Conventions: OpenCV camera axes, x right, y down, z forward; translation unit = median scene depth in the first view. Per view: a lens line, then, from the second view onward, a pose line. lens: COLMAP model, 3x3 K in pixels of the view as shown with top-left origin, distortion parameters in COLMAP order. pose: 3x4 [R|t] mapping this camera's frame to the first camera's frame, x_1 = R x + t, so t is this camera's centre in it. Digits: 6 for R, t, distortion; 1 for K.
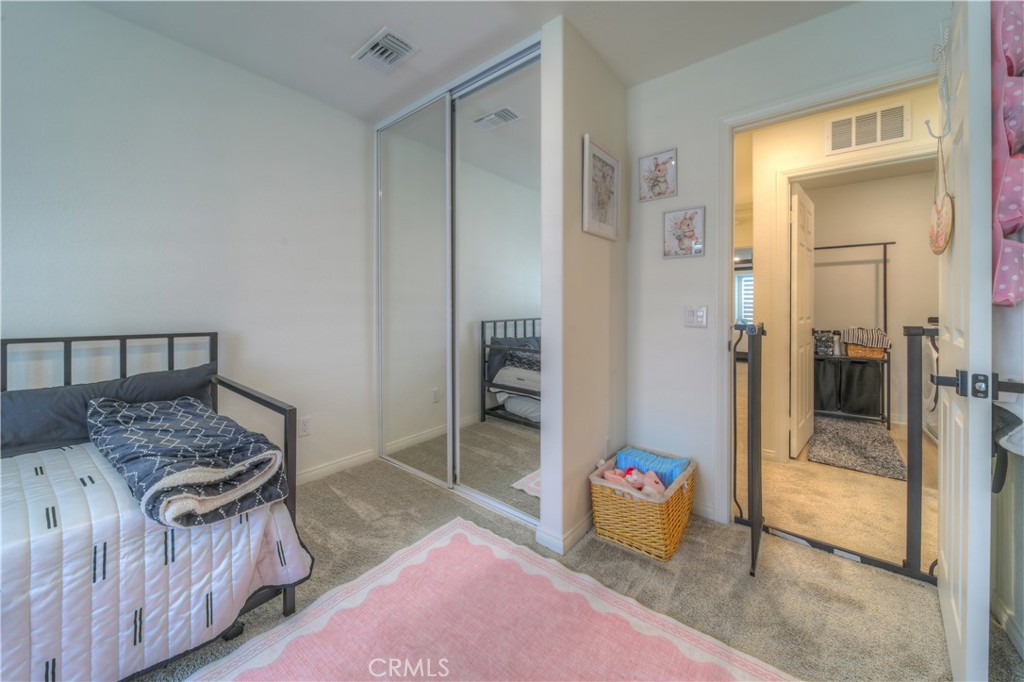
lens RADIAL K [[368.6, 0, 511.9], [0, 368.6, 309.4], [0, 0, 1]] dist [0.001027, 0.000044]
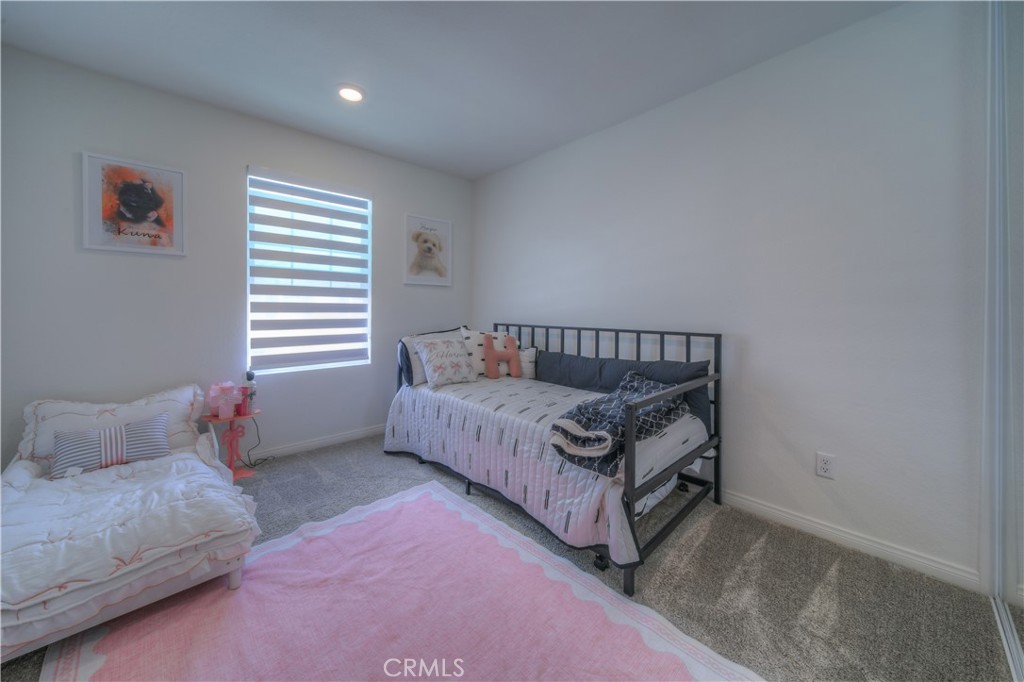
lens RADIAL K [[368.6, 0, 513.4], [0, 368.6, 311.9], [0, 0, 1]] dist [0.001027, 0.000044]
pose [[-0.136336, -0.002997, -0.990658, 0.576745], [-0.004589, 0.999987, -0.002394, 0.004508], [0.990652, 0.004219, -0.136348, 0.906517]]
